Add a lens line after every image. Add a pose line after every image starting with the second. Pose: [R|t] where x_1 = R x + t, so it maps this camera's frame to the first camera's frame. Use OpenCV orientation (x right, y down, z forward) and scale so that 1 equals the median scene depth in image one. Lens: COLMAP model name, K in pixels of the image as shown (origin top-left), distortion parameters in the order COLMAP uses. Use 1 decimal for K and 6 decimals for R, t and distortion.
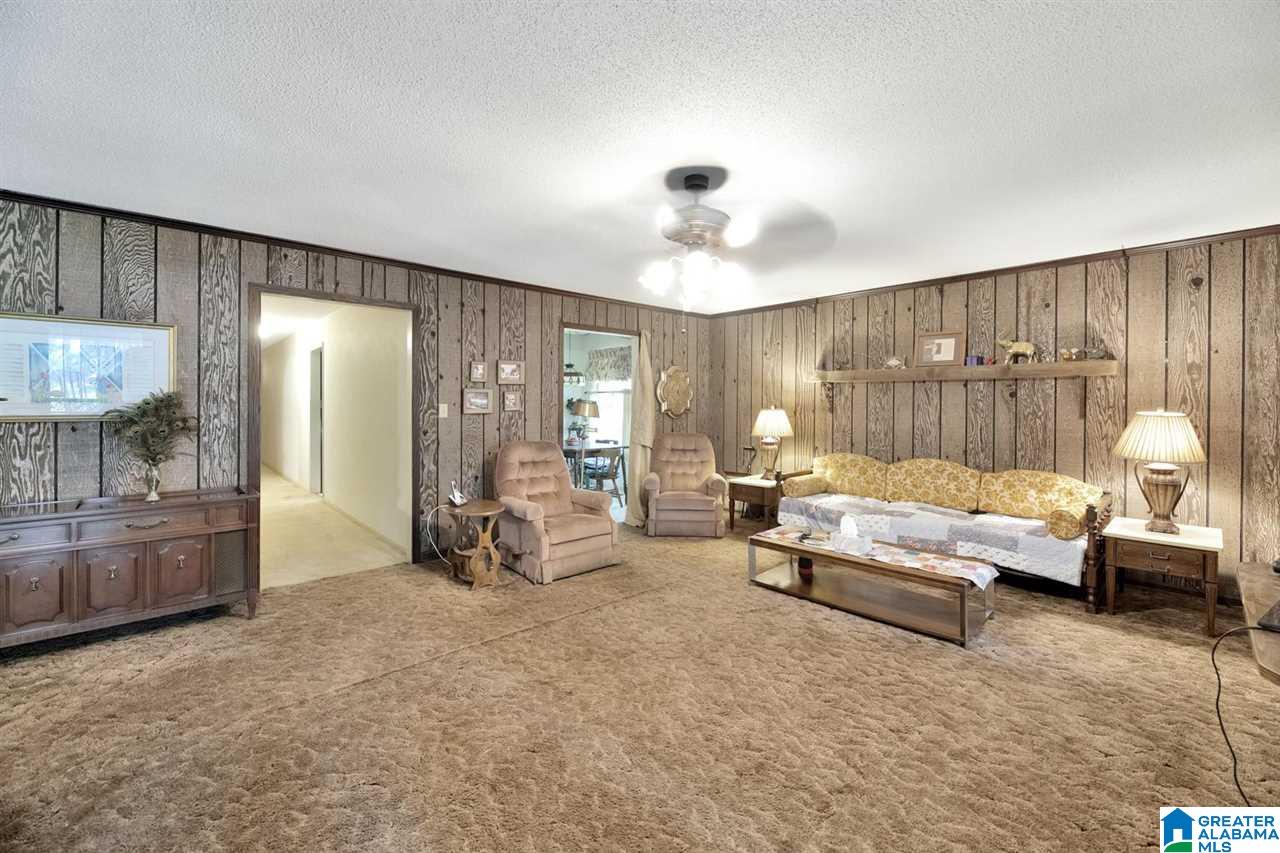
lens RADIAL K [[534.2, 0, 634.8], [0, 534.2, 411.4], [0, 0, 1]] dist [0.001873, -0.000155]
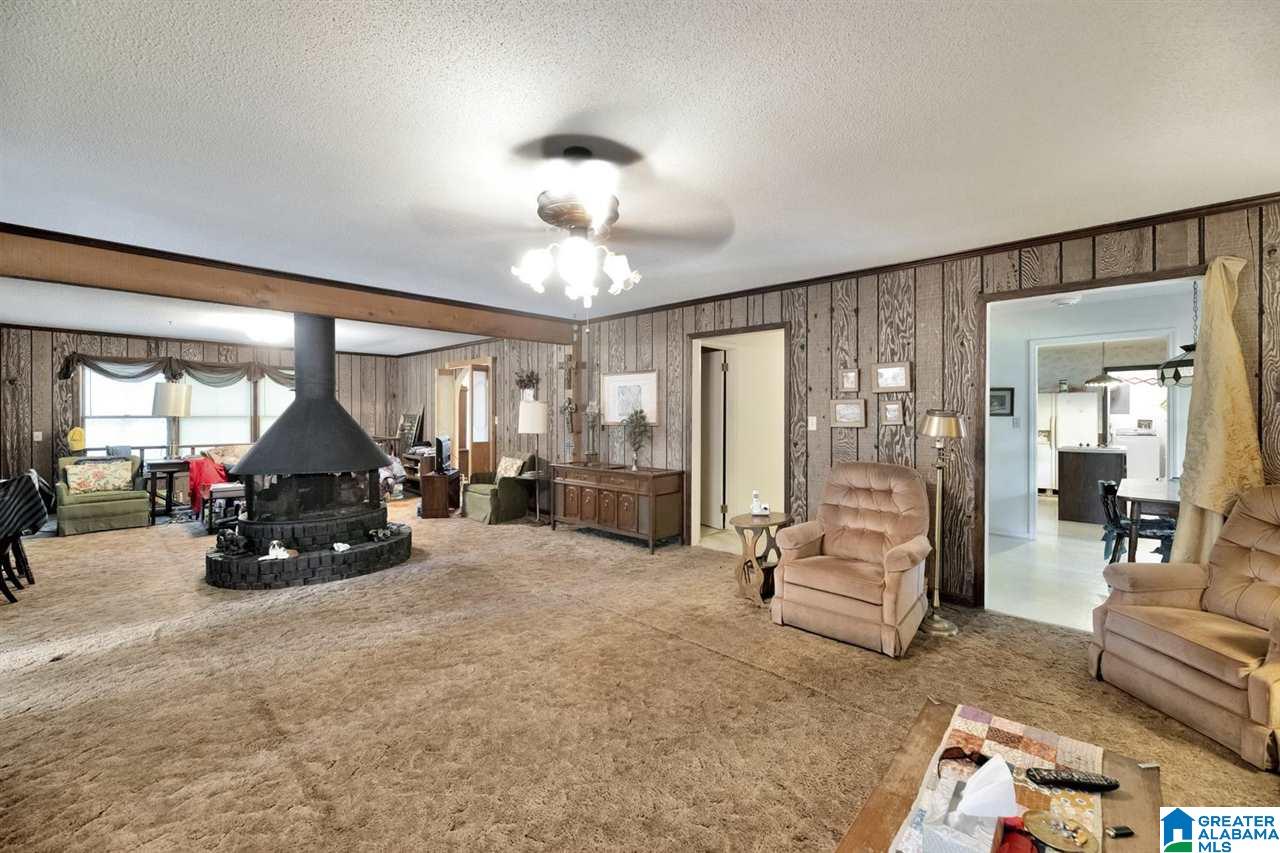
lens RADIAL K [[534.2, 0, 634.8], [0, 534.2, 411.4], [0, 0, 1]] dist [0.001873, -0.000155]
pose [[0.058115, -0.001466, -0.998309, 0.585328], [-0.007152, 0.999973, -0.001885, -0.018469], [0.998284, 0.007250, 0.058103, 0.600727]]
